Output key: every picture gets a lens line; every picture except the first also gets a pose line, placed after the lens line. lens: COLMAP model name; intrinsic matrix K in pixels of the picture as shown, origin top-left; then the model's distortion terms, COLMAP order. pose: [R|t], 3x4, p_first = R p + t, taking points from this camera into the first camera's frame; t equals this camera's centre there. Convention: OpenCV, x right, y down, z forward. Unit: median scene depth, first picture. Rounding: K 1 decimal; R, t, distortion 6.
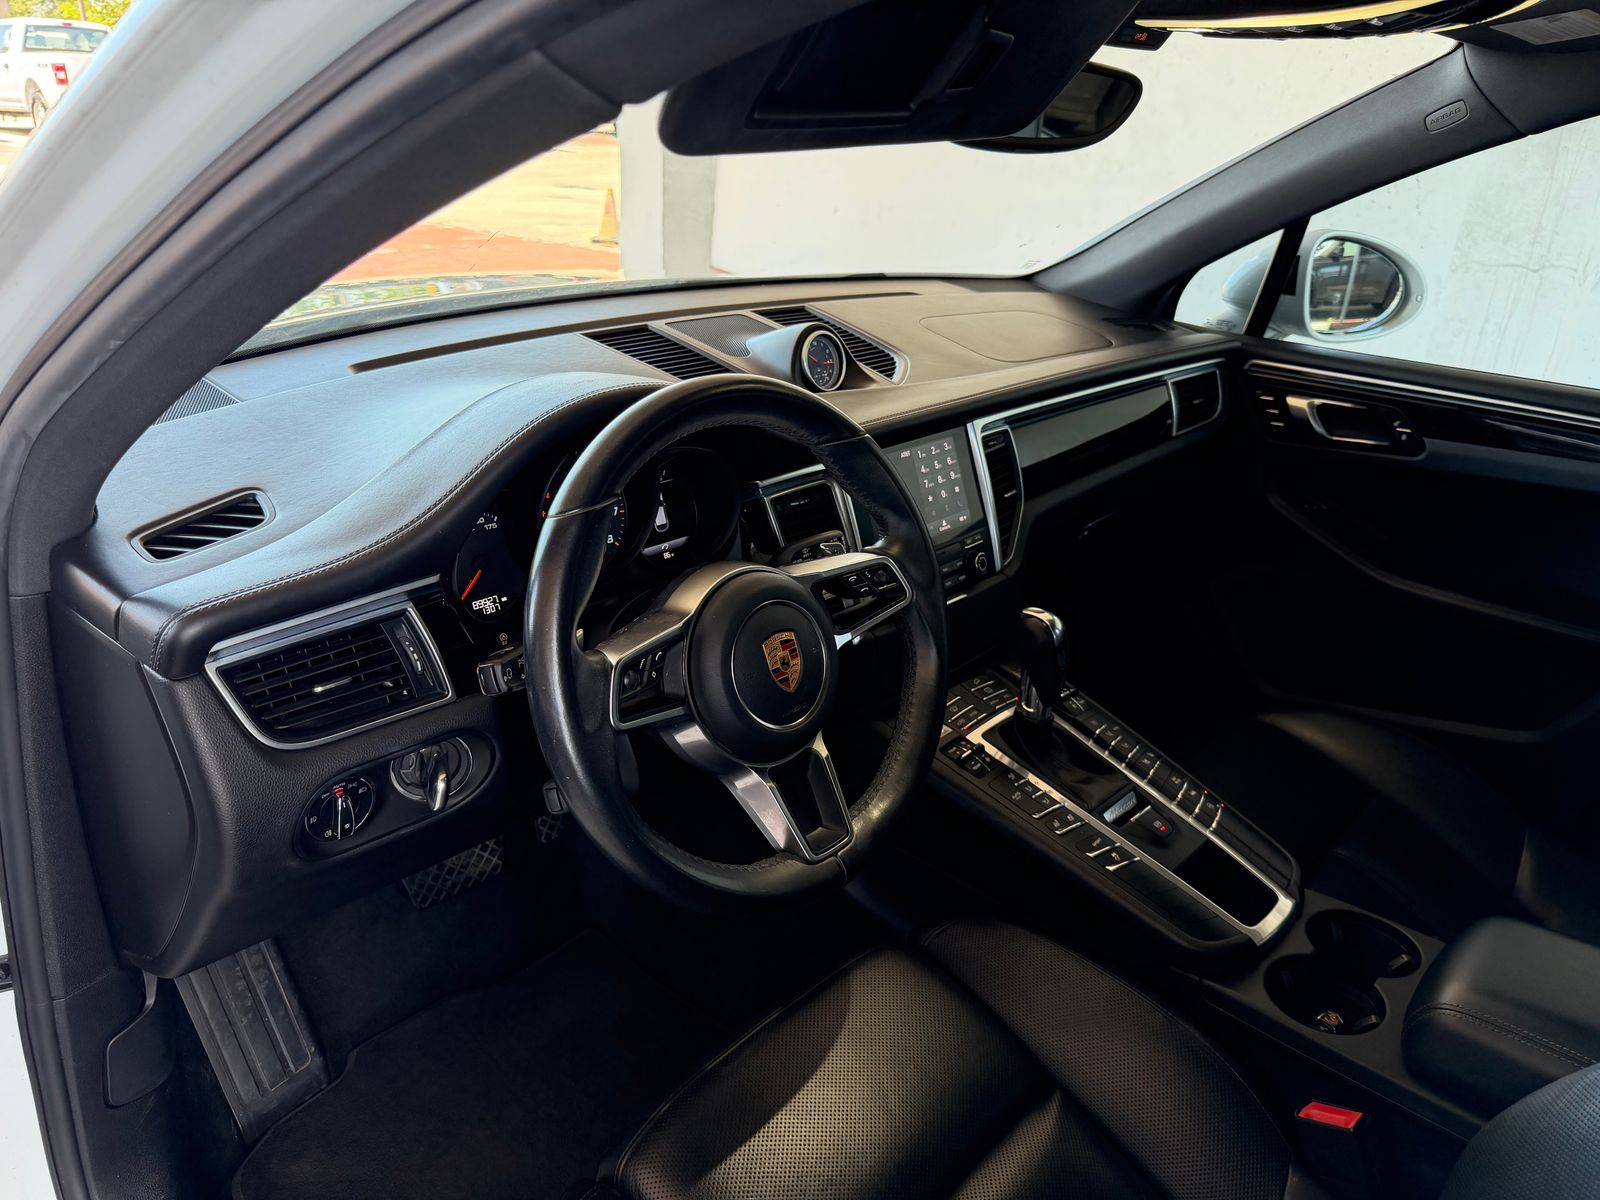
lens RADIAL K [[1094.8, 0, 800.0], [0, 1094.8, 600.0], [0, 0, 1]] dist [0.141511, -0.199706]
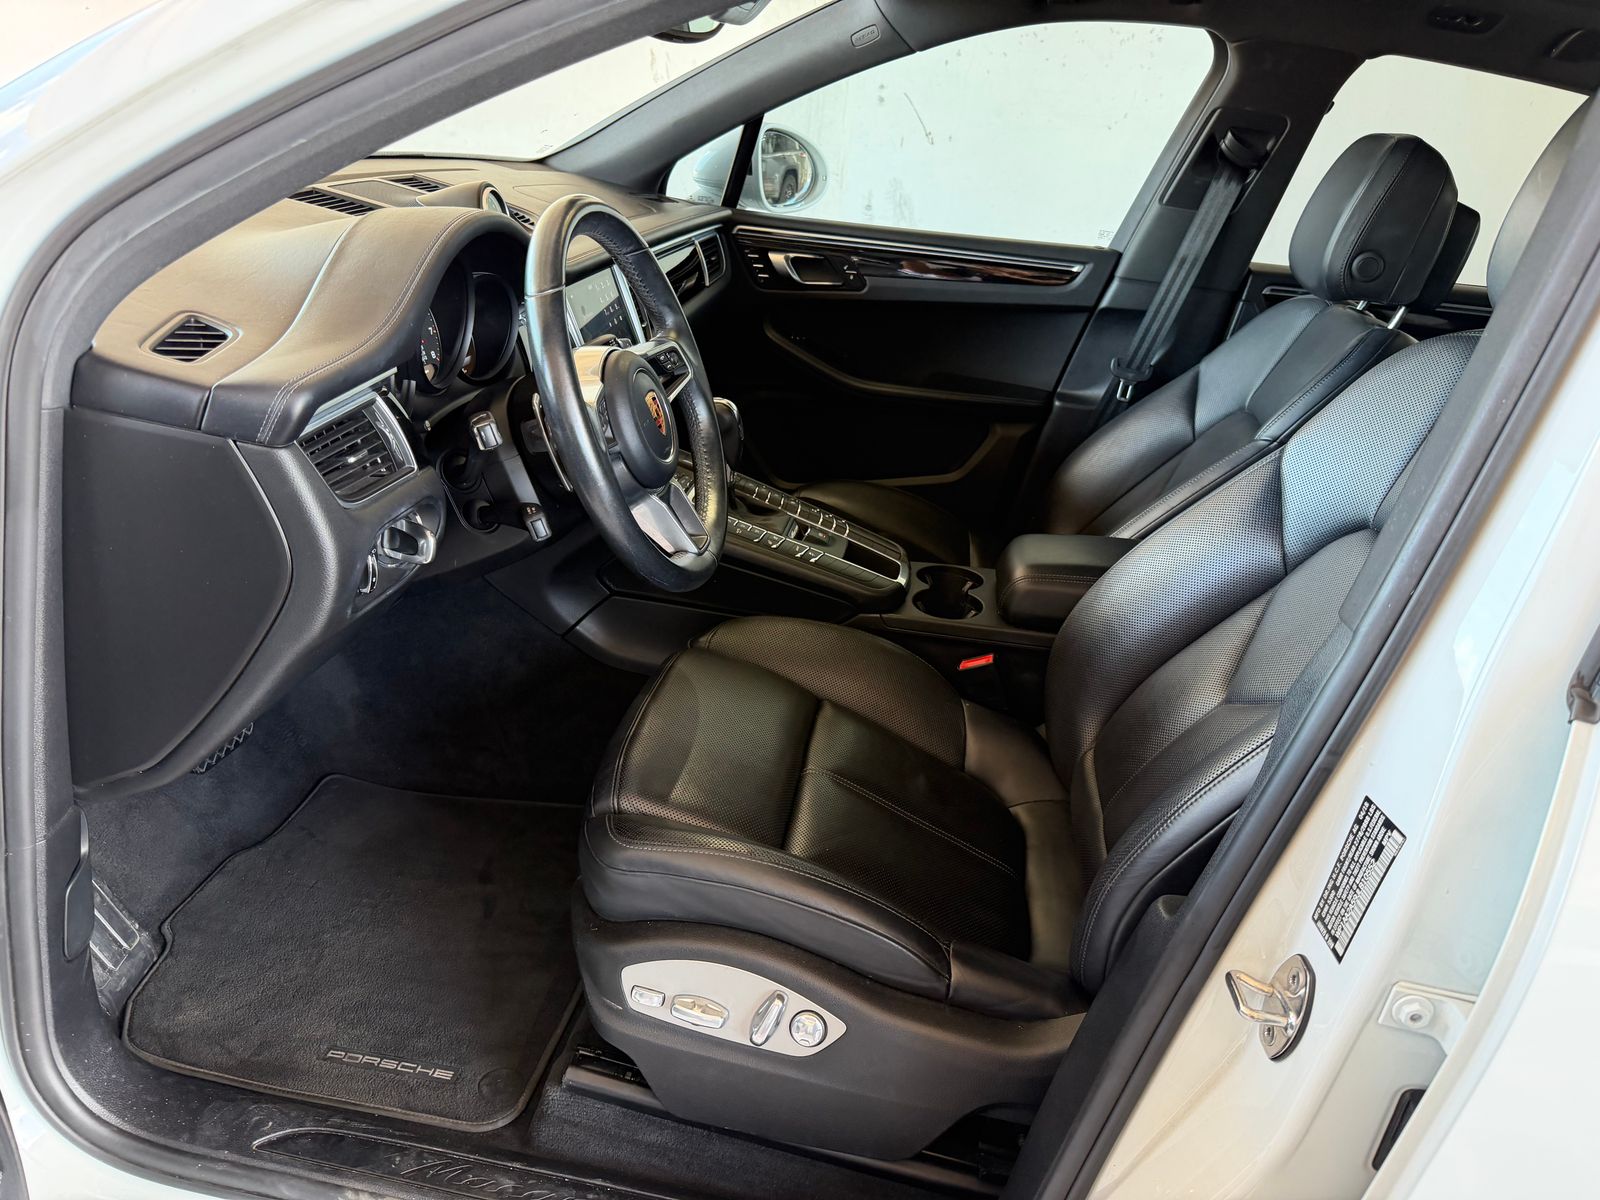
lens RADIAL K [[1145.2, 0, 801.6], [0, 1145.2, 577.5], [0, 0, 1]] dist [0.067389, -0.080597]
pose [[0.819179, -0.191177, 0.540737, -0.358466], [0.172991, 0.981261, 0.084855, 0.089551], [-0.546827, 0.024031, 0.836901, -0.152439]]
